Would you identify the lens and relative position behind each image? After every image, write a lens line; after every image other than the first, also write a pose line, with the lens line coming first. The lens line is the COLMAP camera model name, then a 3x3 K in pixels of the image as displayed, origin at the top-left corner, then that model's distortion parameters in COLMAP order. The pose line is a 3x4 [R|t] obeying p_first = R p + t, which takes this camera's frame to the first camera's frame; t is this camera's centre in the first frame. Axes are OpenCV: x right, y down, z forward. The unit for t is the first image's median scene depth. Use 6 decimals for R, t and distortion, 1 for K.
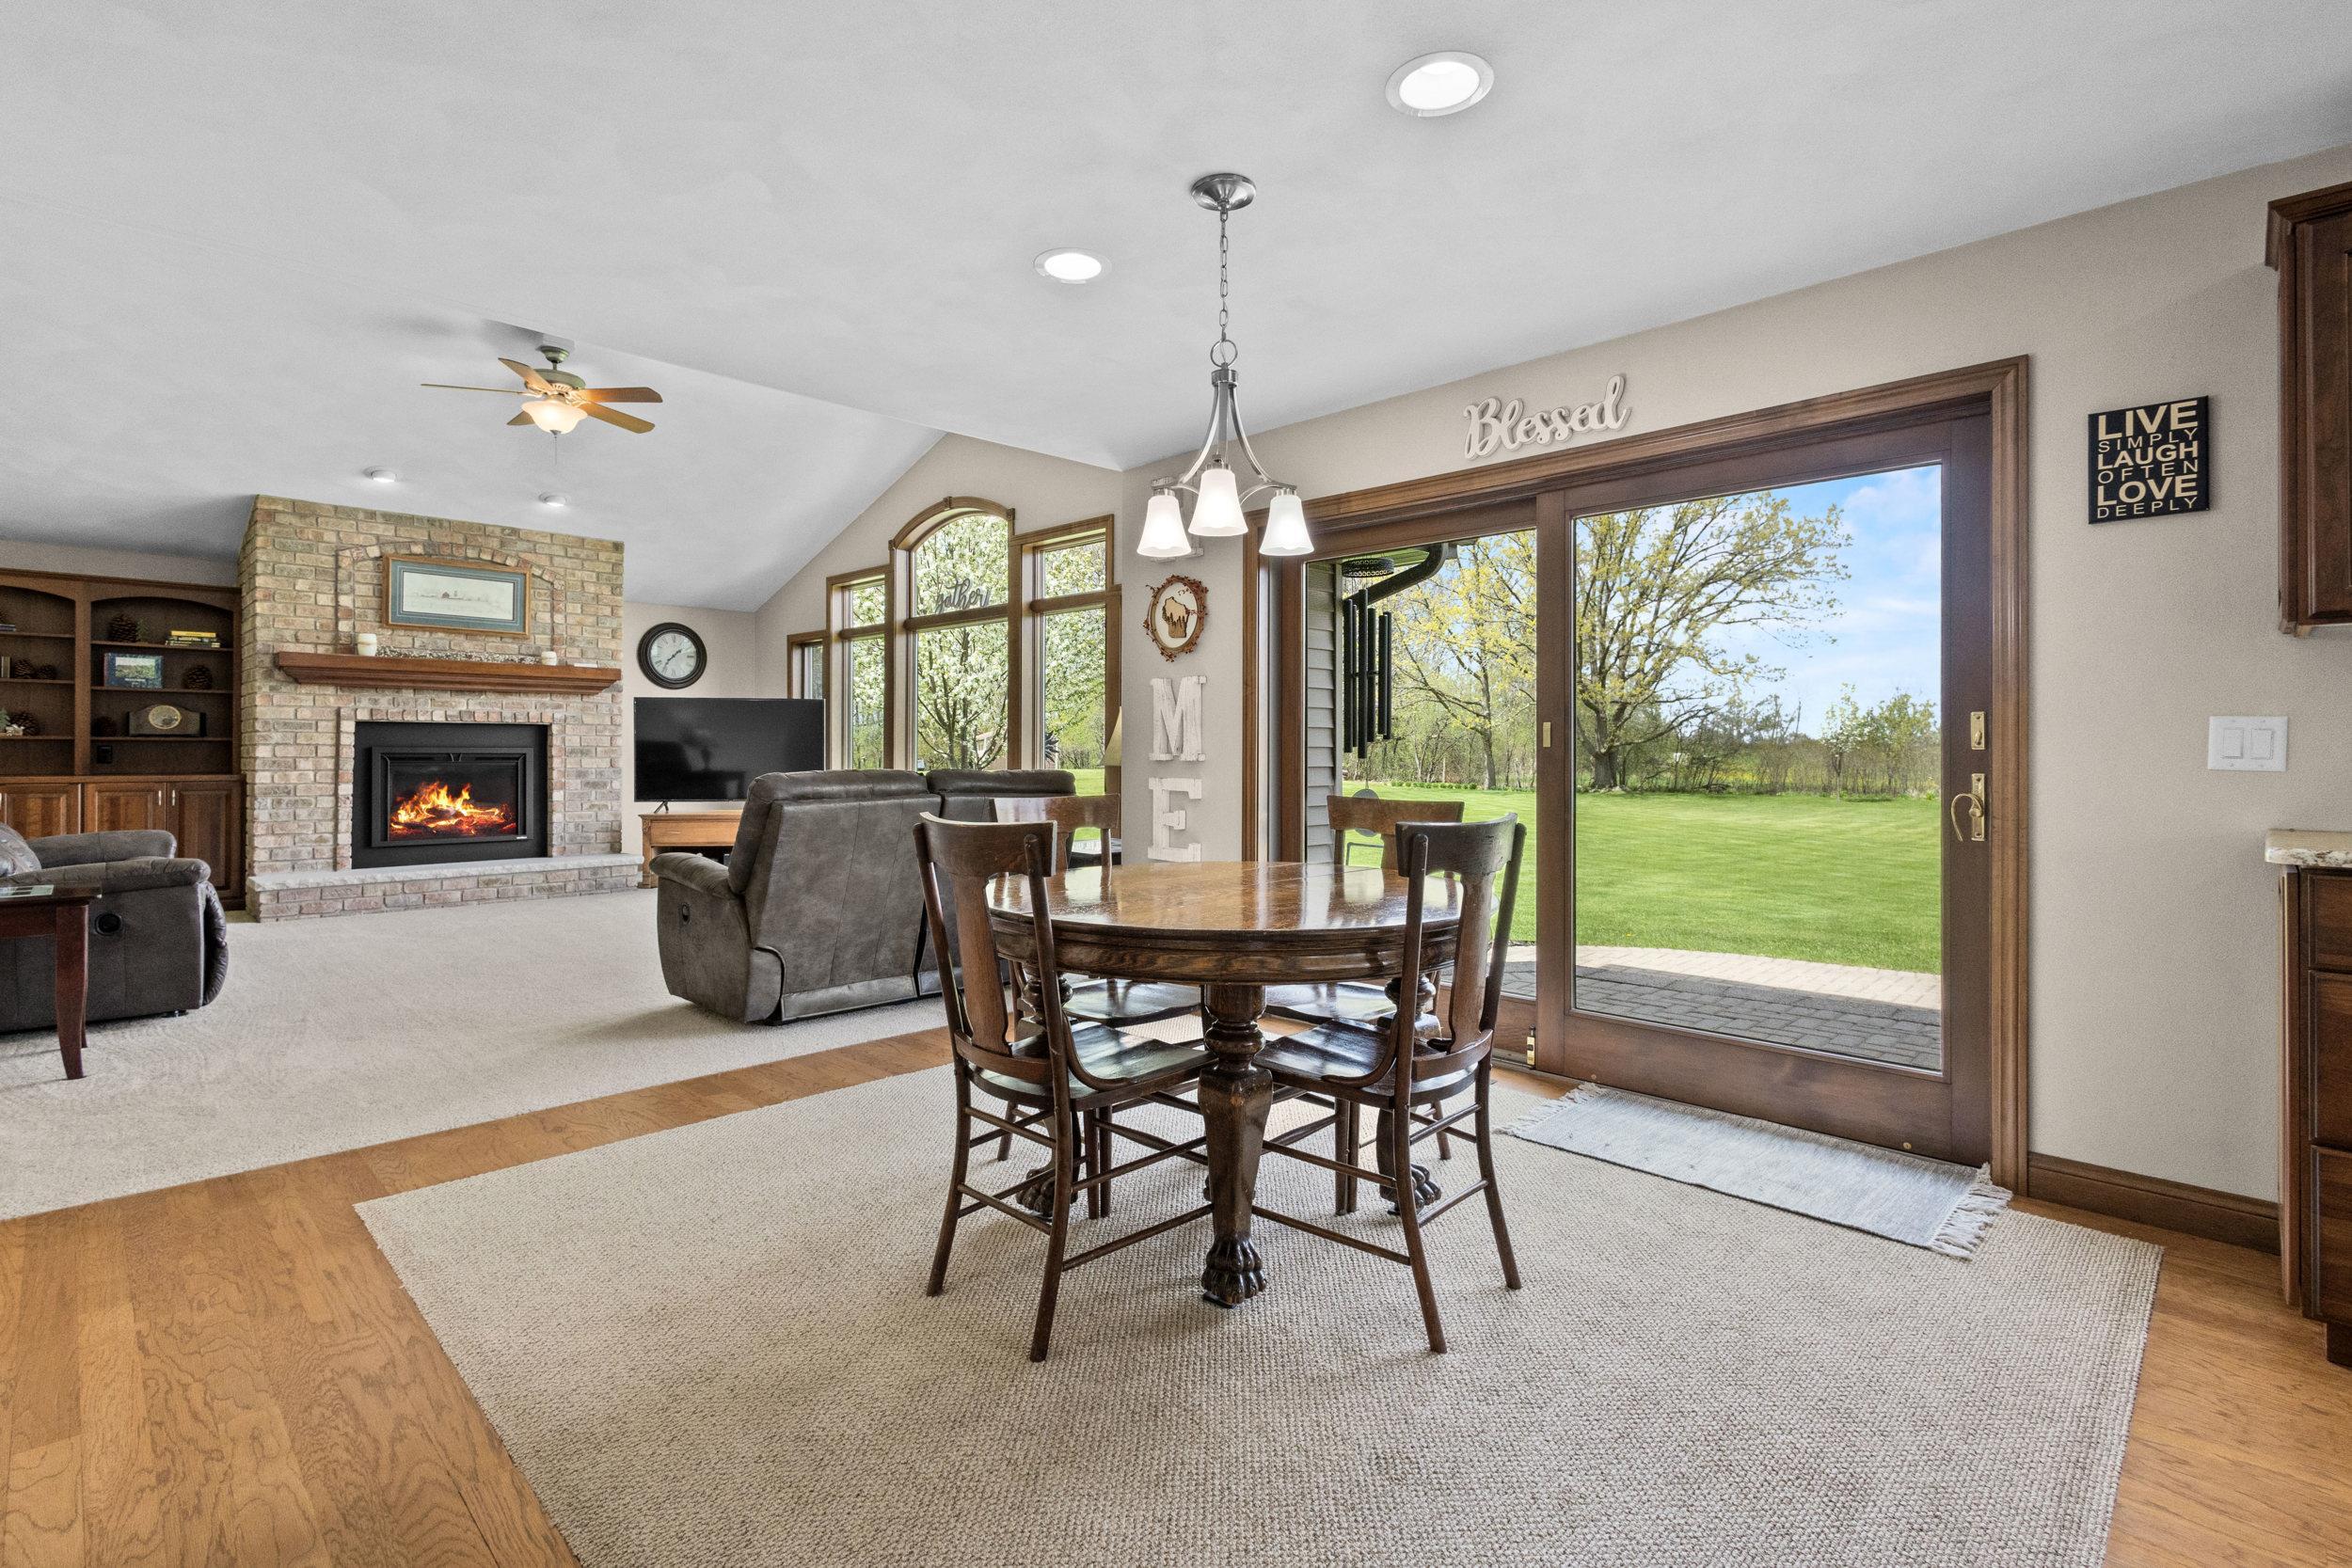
lens RADIAL K [[1094.4, 0, 1173.4], [0, 1094.4, 746.4], [0, 0, 1]] dist [0.013082, -0.005154]
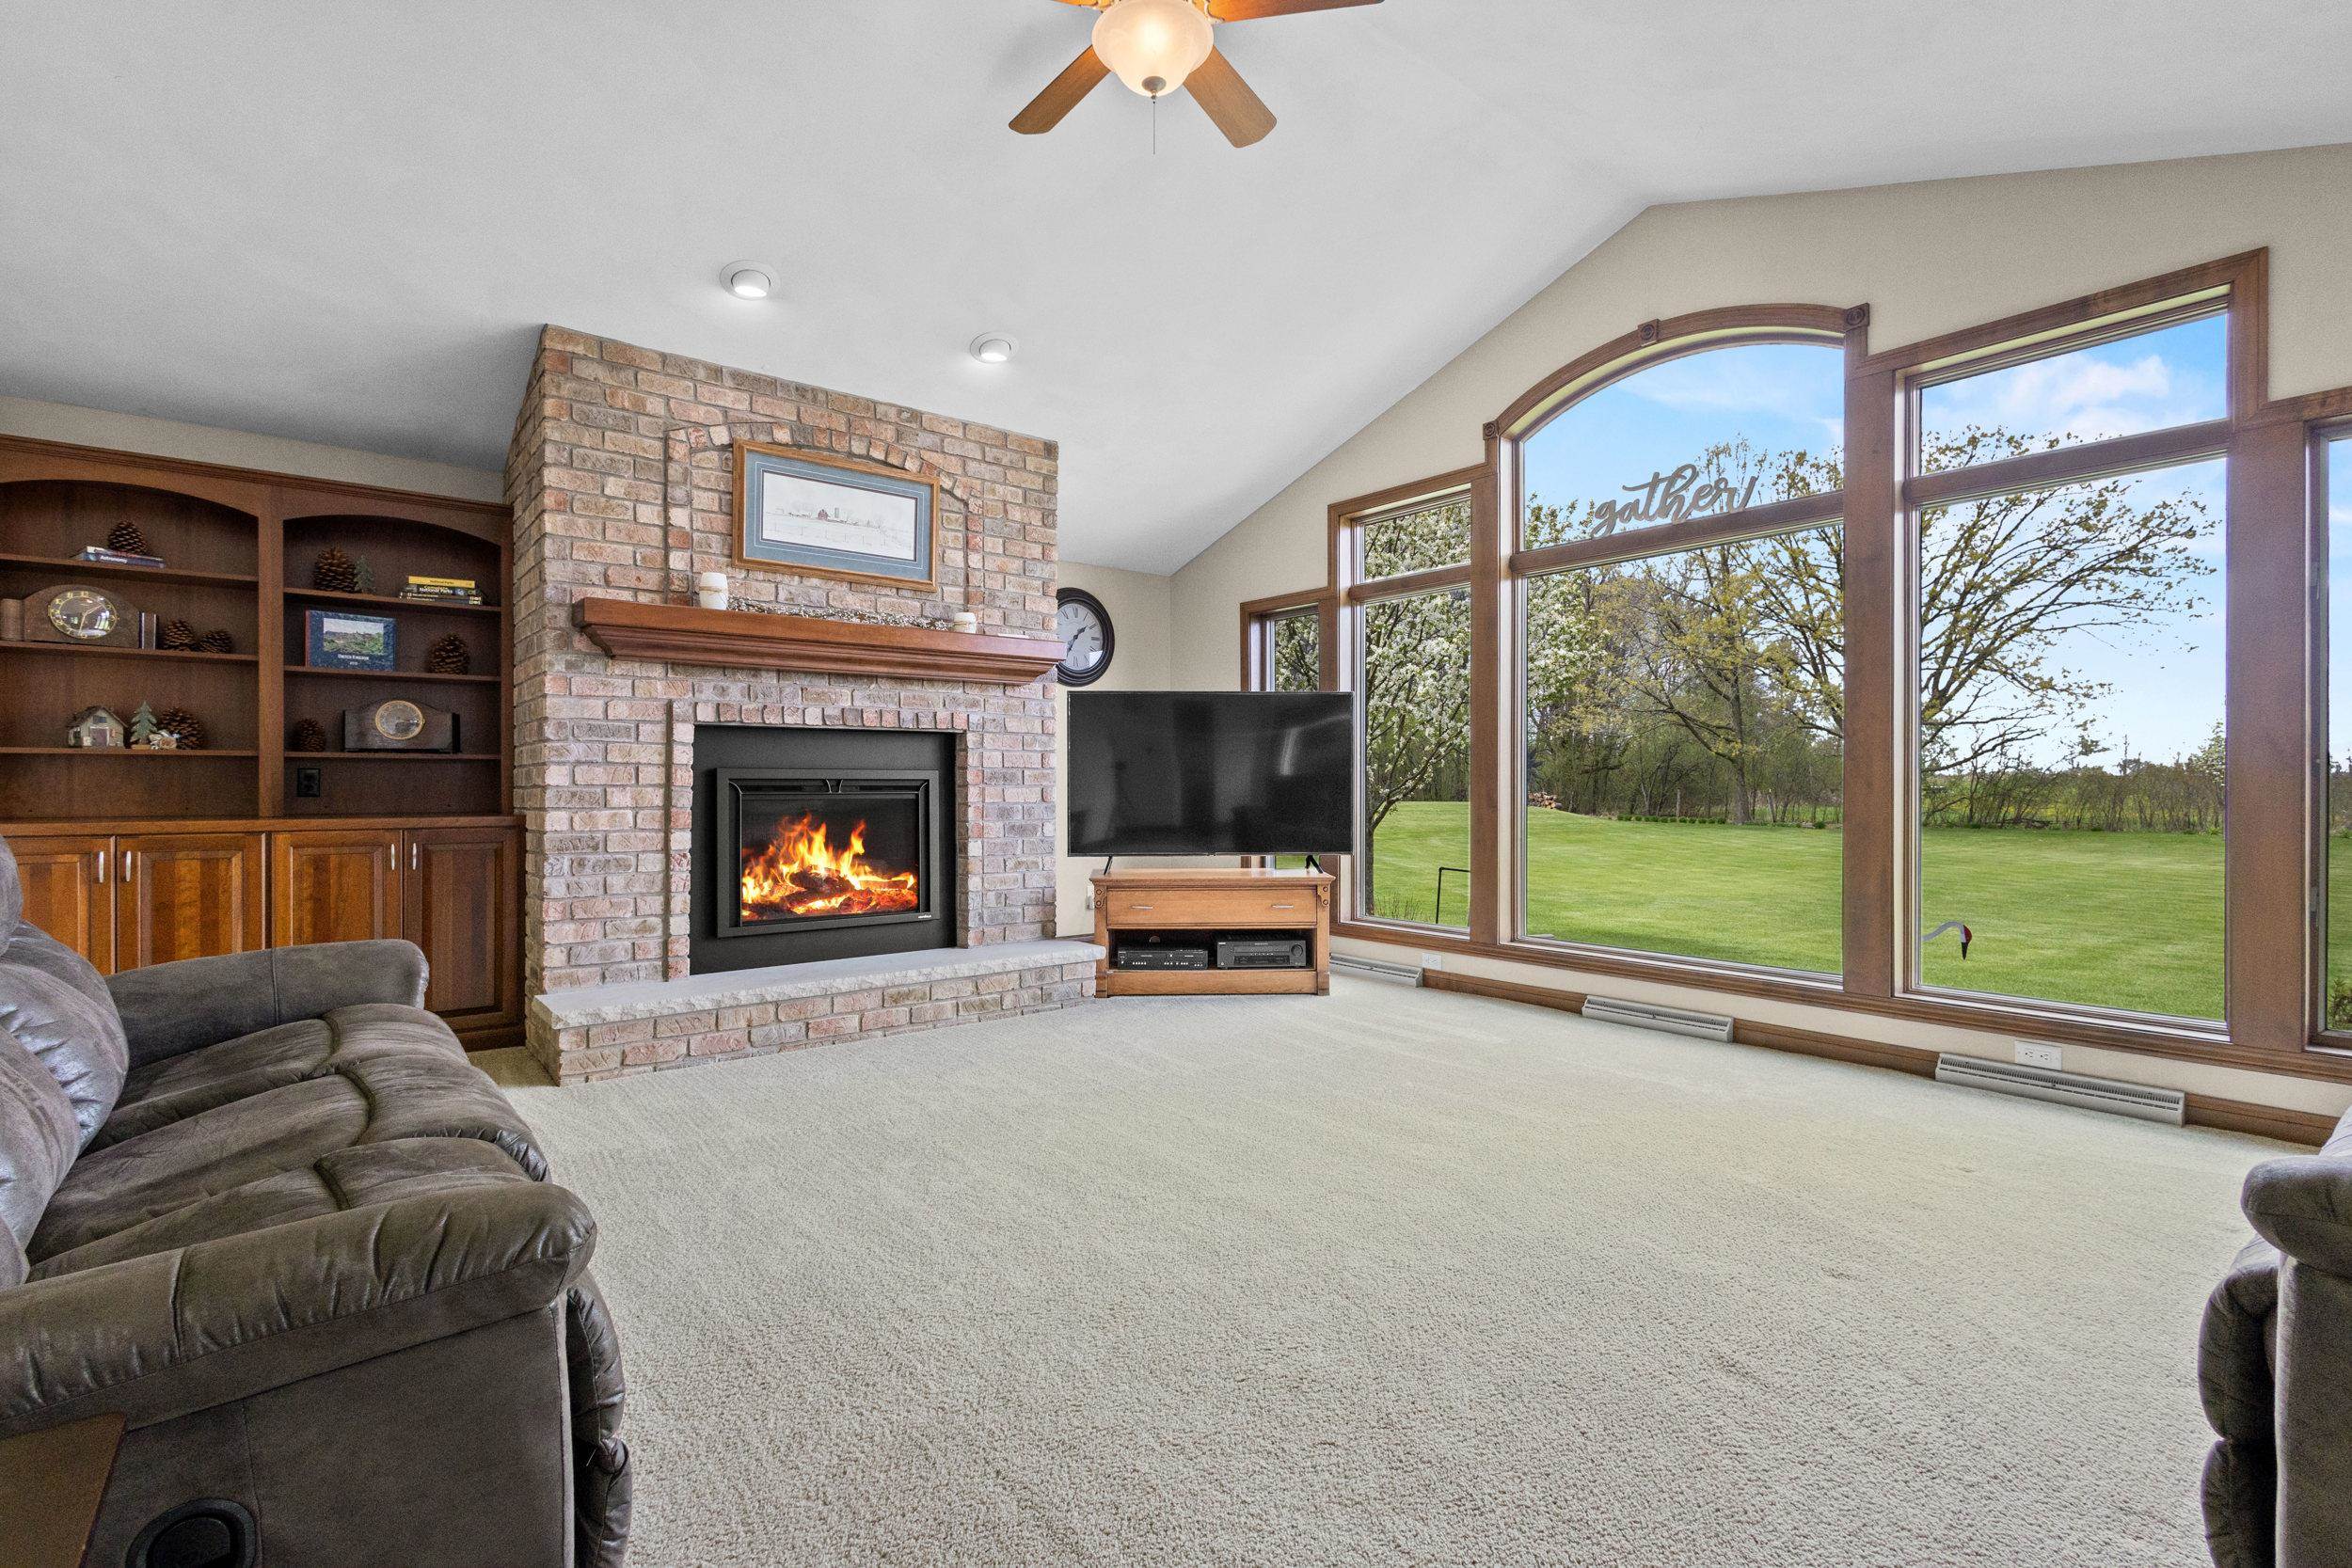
lens RADIAL K [[1094.4, 0, 1178.0], [0, 1094.4, 779.9], [0, 0, 1]] dist [0.013082, -0.005154]
pose [[0.992894, -0.004476, -0.118915, -0.420746], [0.004435, 0.999990, -0.000607, 0.008387], [0.118916, 0.000076, 0.992904, 0.453633]]
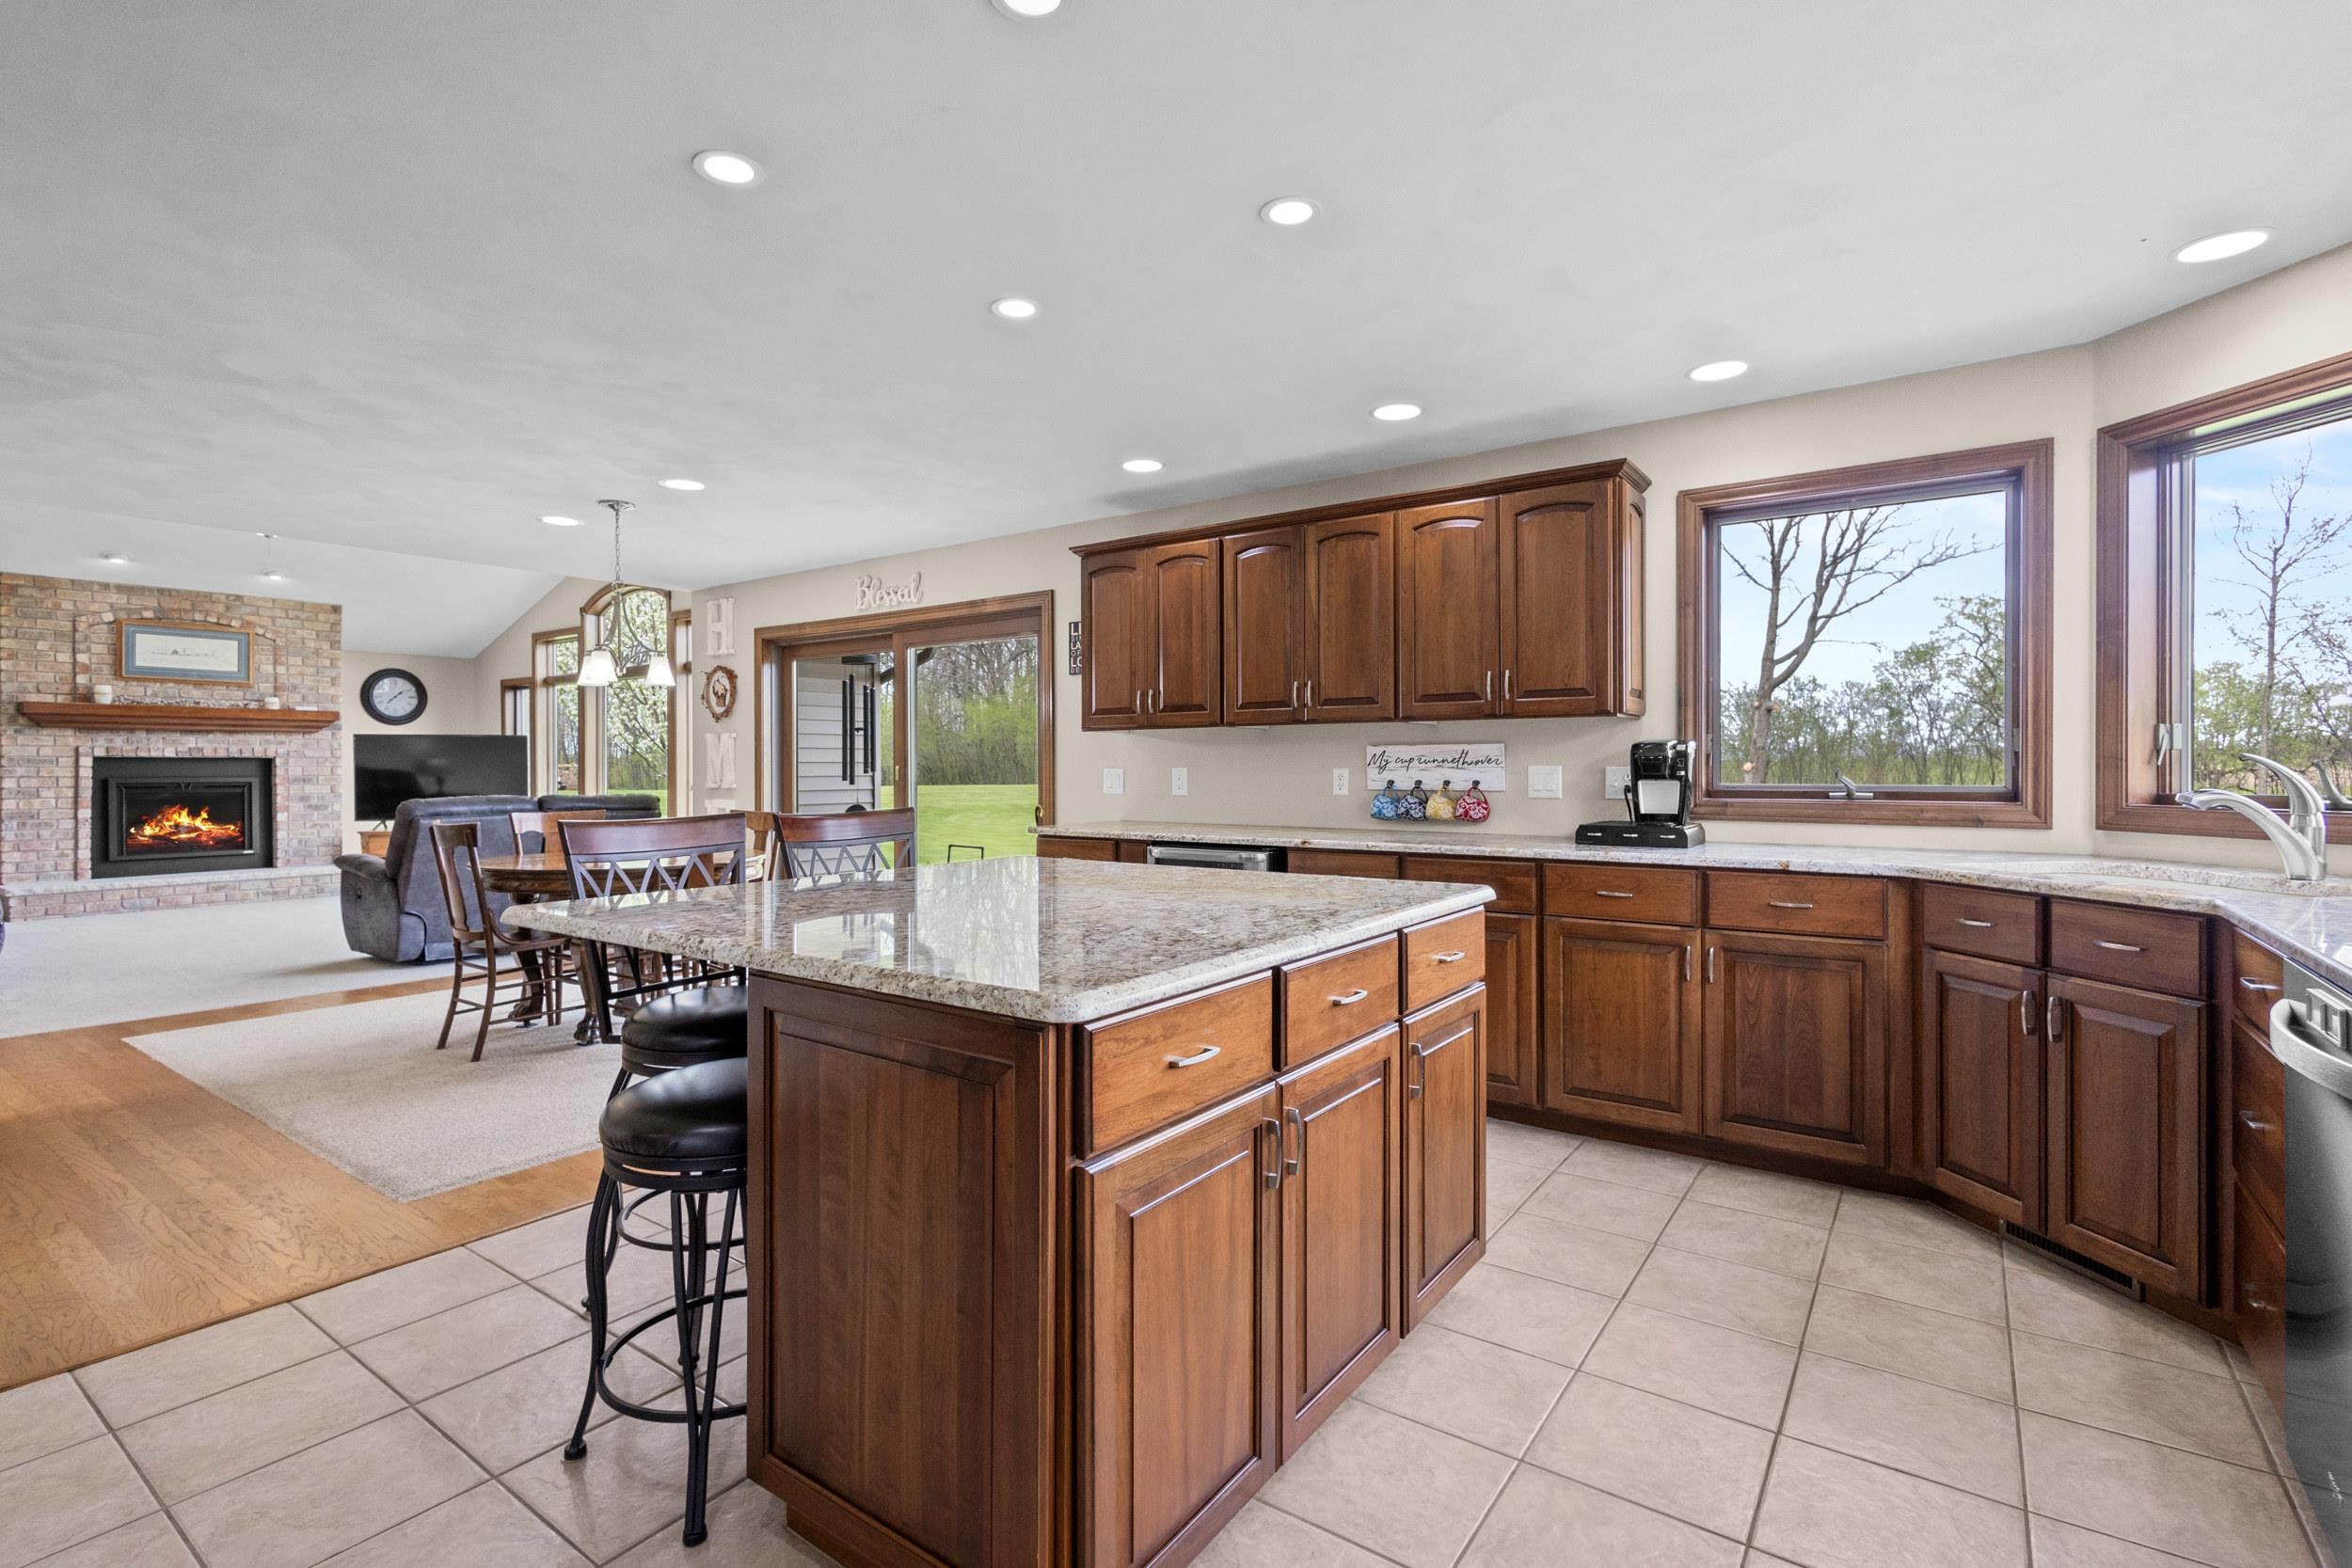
lens RADIAL K [[1094.4, 0, 1172.6], [0, 1094.4, 771.6], [0, 0, 1]] dist [0.013082, -0.005154]
pose [[0.988911, -0.005625, 0.148403, 0.255152], [0.004209, 0.999943, 0.009852, -0.014050], [-0.148450, -0.009118, 0.988878, -0.381822]]
